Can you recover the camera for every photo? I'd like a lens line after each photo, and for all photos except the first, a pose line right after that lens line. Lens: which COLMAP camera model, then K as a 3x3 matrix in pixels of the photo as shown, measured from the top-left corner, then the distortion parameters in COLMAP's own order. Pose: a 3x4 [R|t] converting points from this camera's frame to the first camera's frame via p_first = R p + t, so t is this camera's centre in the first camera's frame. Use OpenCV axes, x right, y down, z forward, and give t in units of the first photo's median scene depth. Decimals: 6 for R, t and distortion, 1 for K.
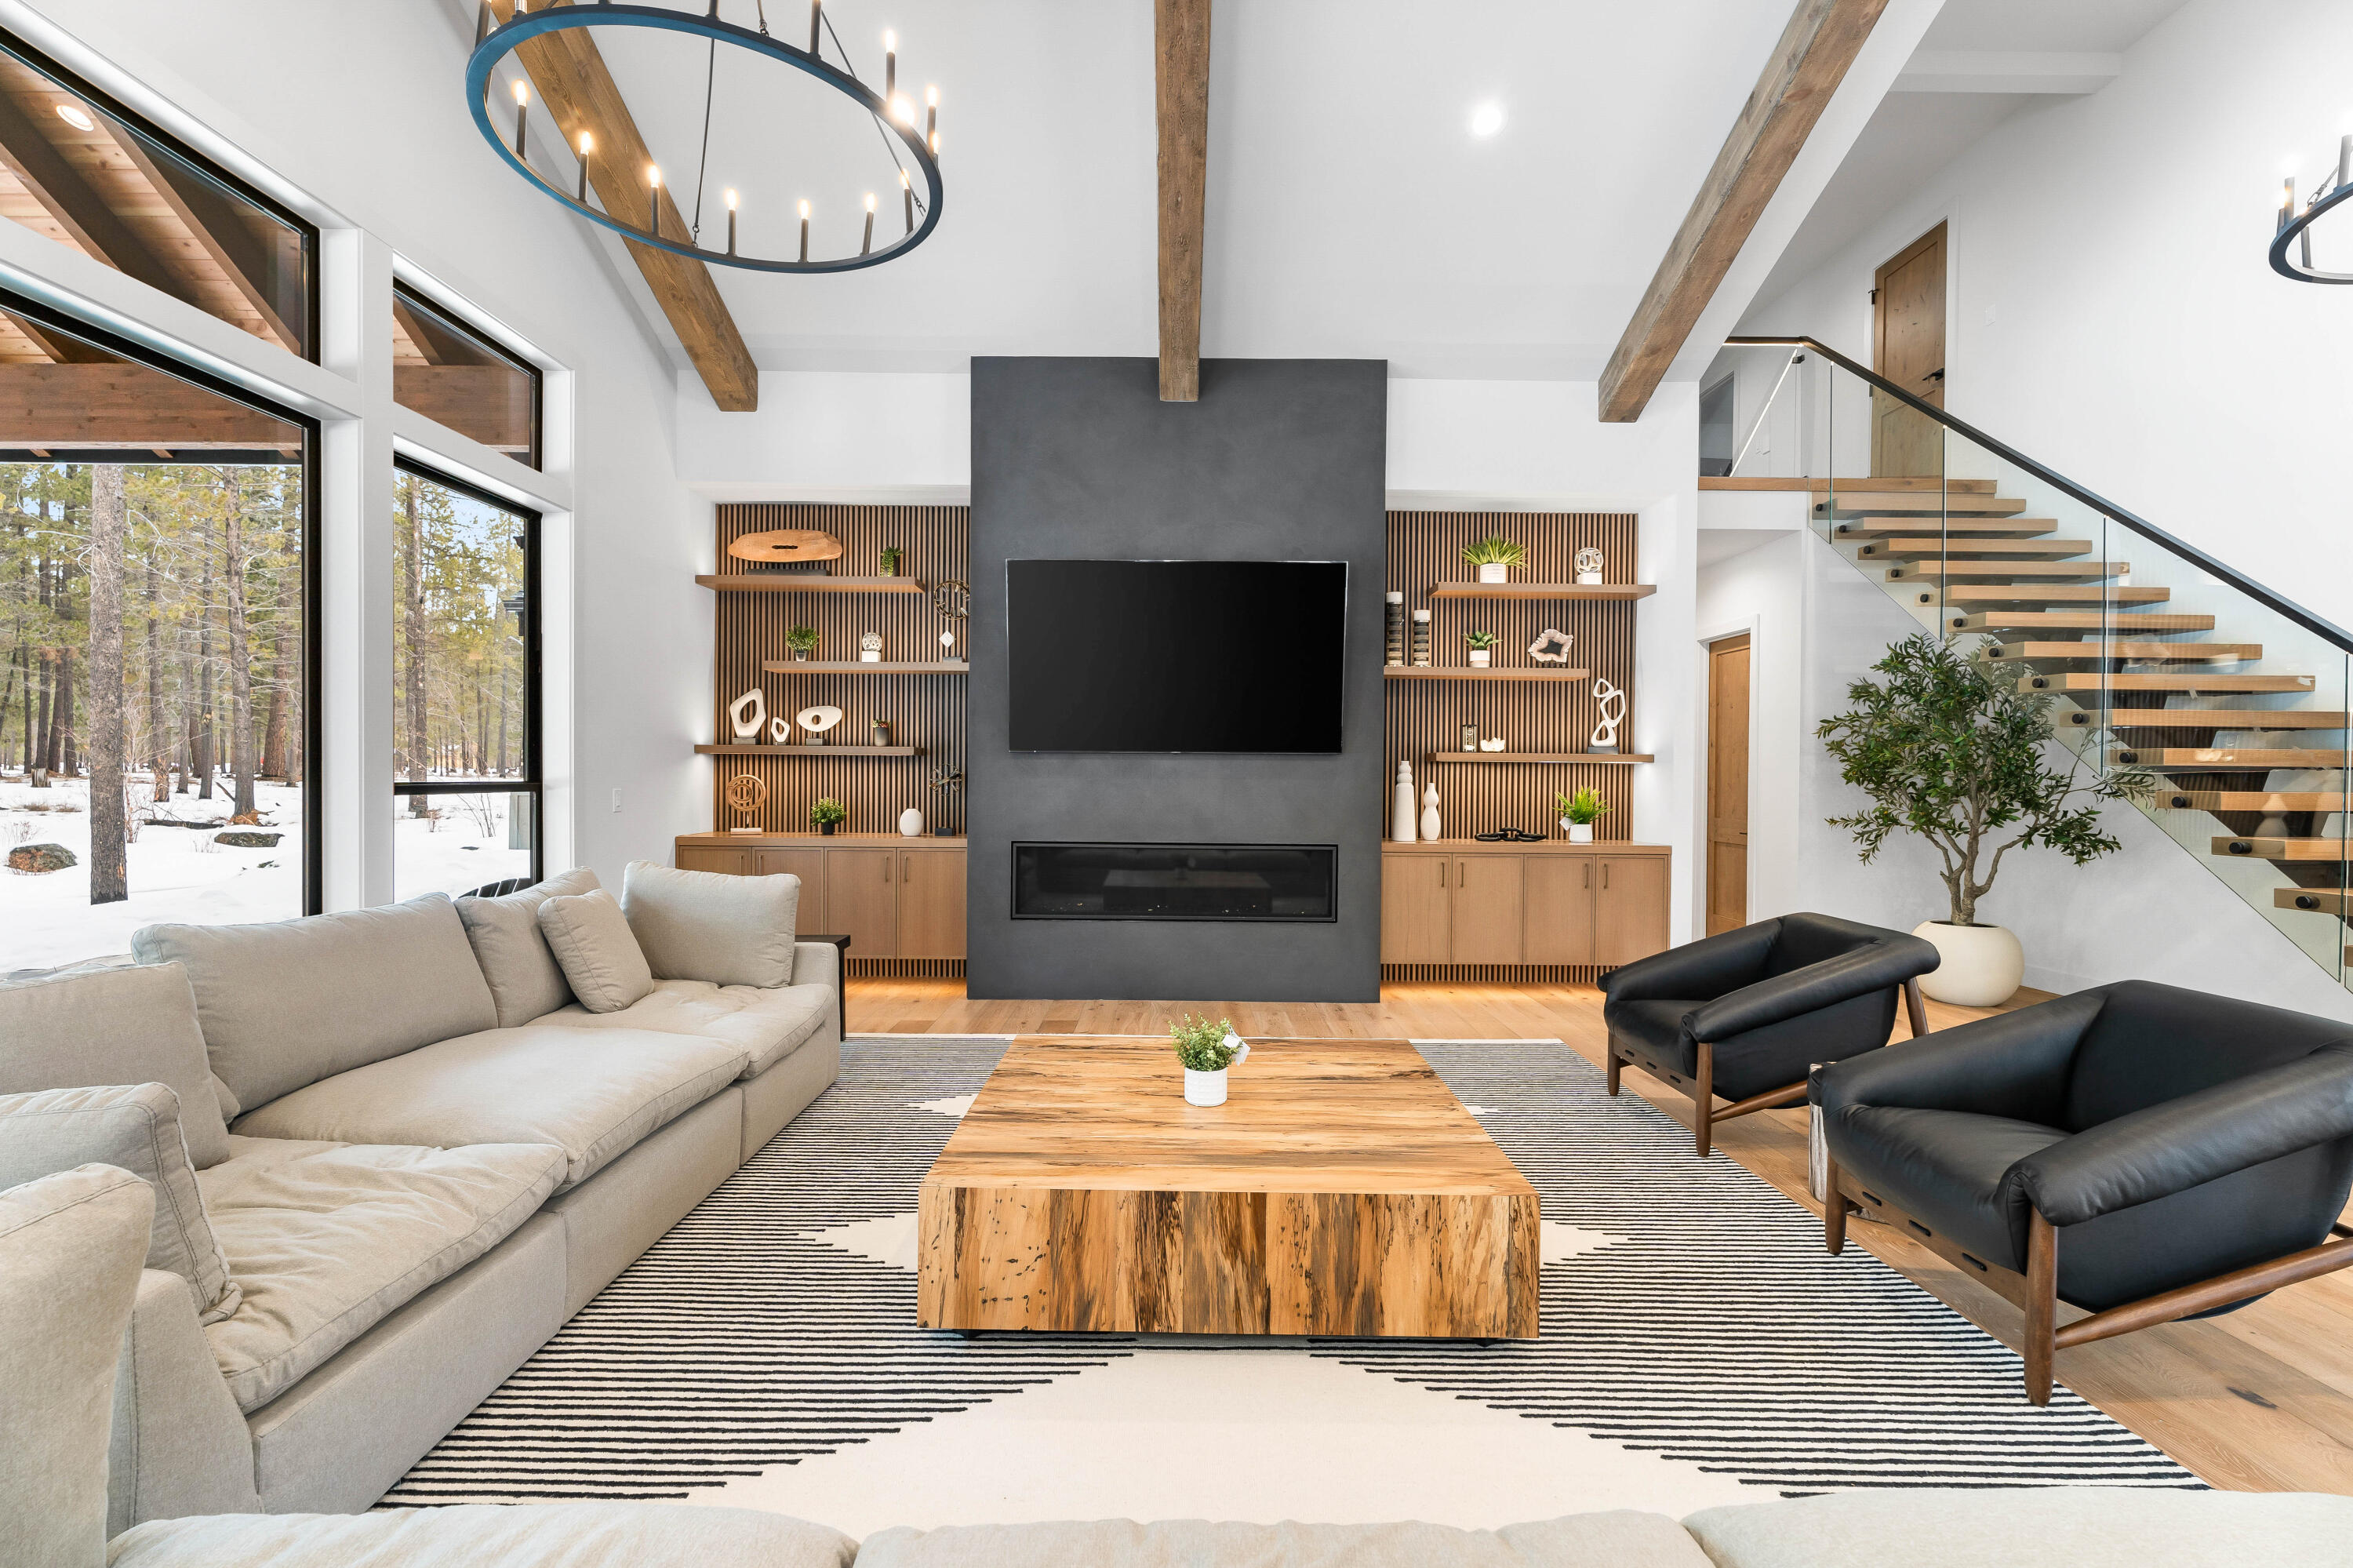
lens RADIAL K [[1067.9, 0, 1164.8], [0, 1067.9, 787.0], [0, 0, 1]] dist [-0.001184, -0.002131]
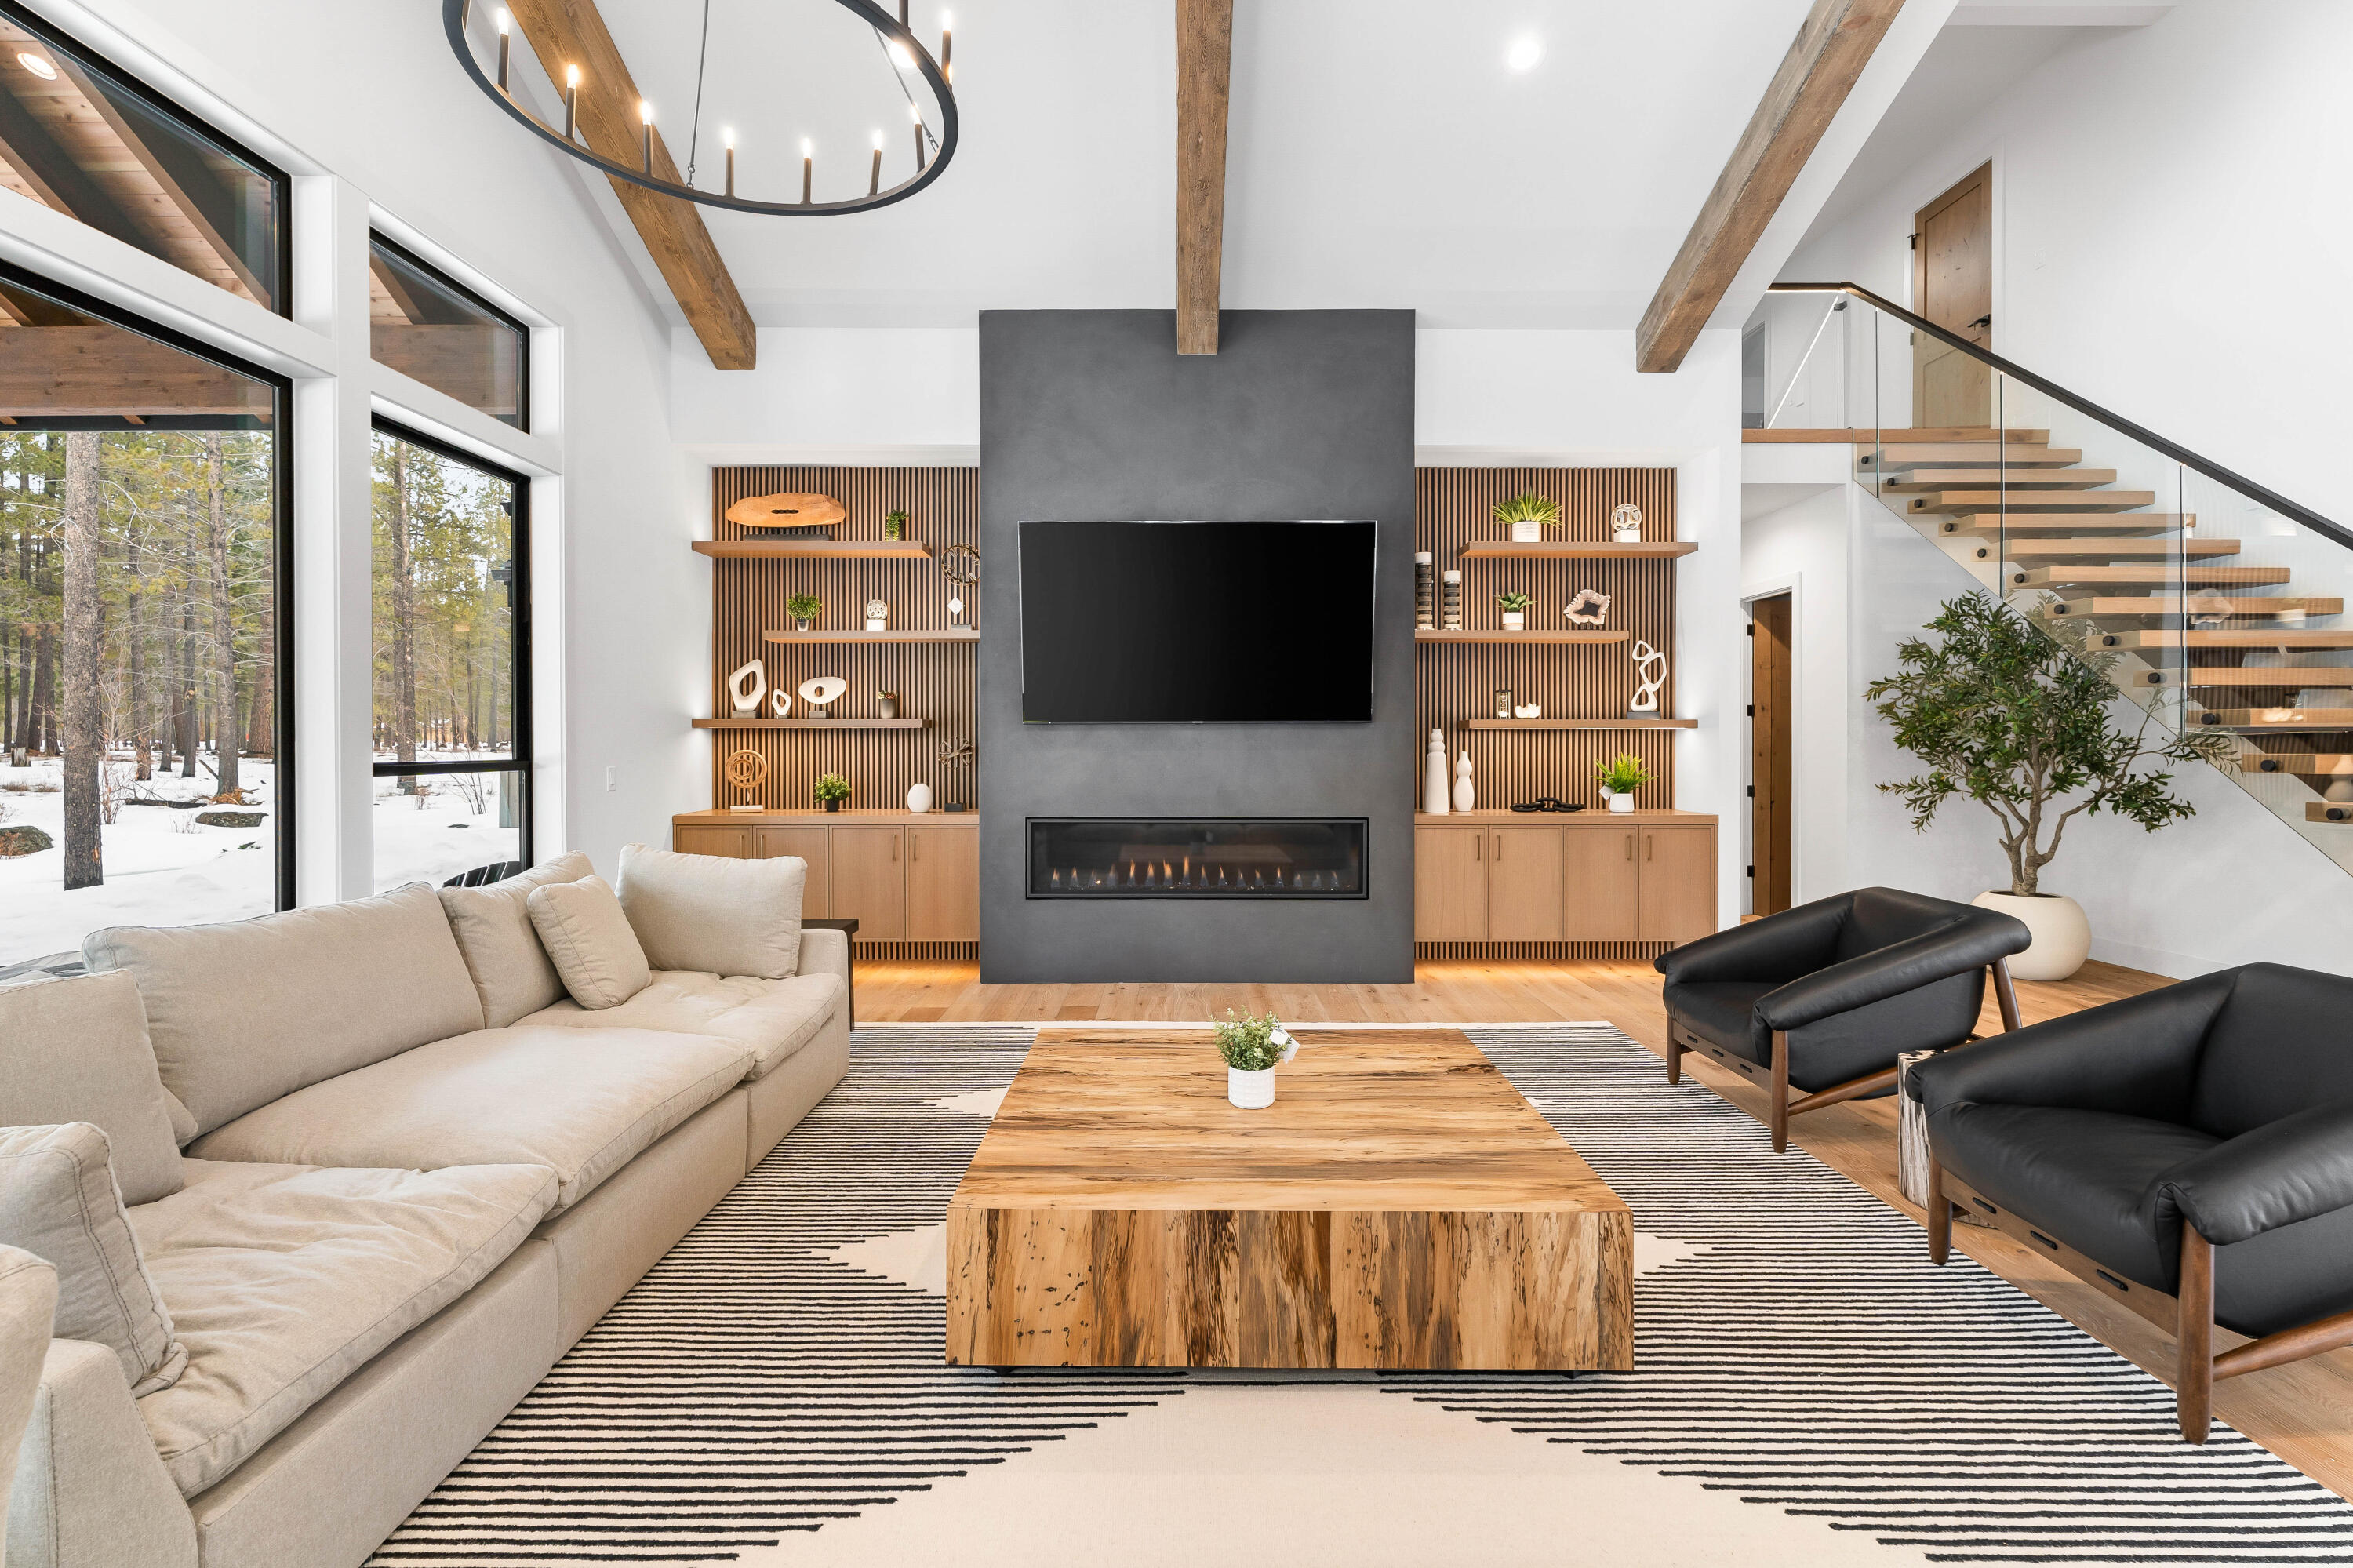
lens RADIAL K [[1067.9, 0, 1162.7], [0, 1067.9, 747.3], [0, 0, 1]] dist [-0.001184, -0.002131]
pose [[0.999952, -0.009621, 0.001807, -0.024603], [0.009629, 0.999942, -0.004823, -0.006101], [-0.001760, 0.004840, 0.999987, 0.050110]]
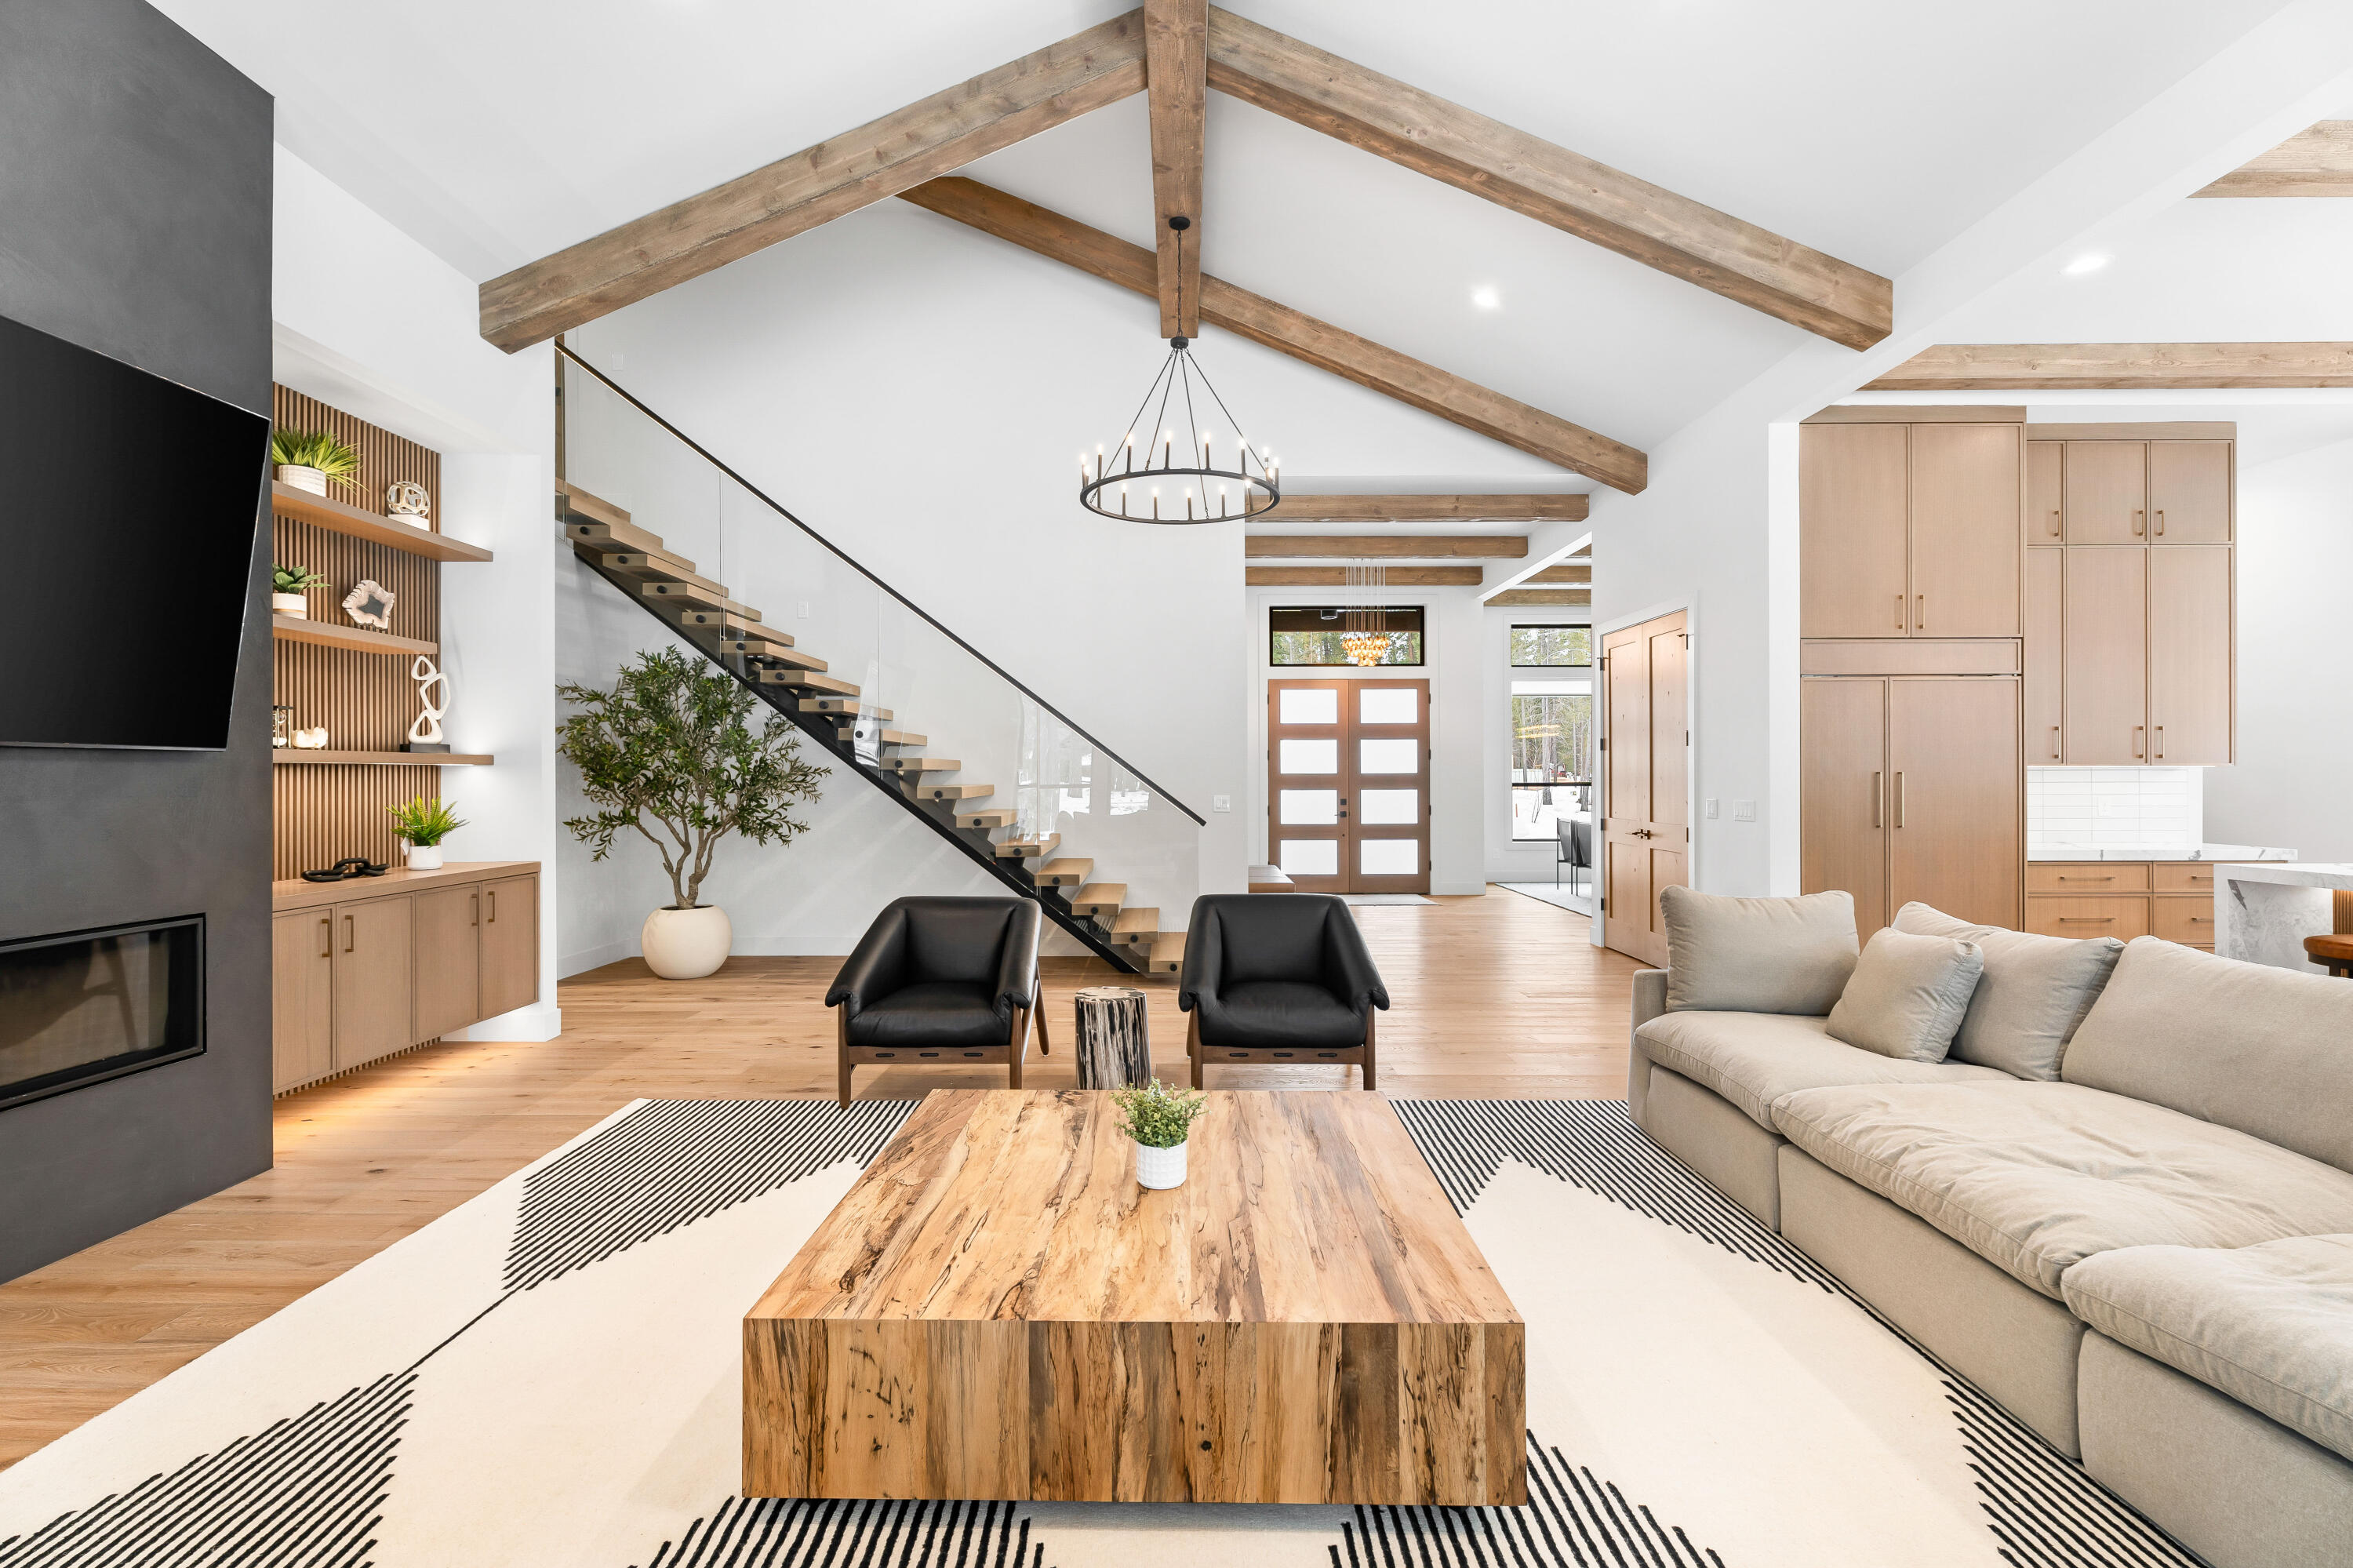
lens RADIAL K [[1067.9, 0, 1179.2], [0, 1067.9, 772.3], [0, 0, 1]] dist [-0.001184, -0.002131]
pose [[0.000967, -0.006205, 0.999980, -0.480967], [0.013574, 0.999889, 0.006191, -0.018540], [-0.999907, 0.013567, 0.001051, 0.595423]]
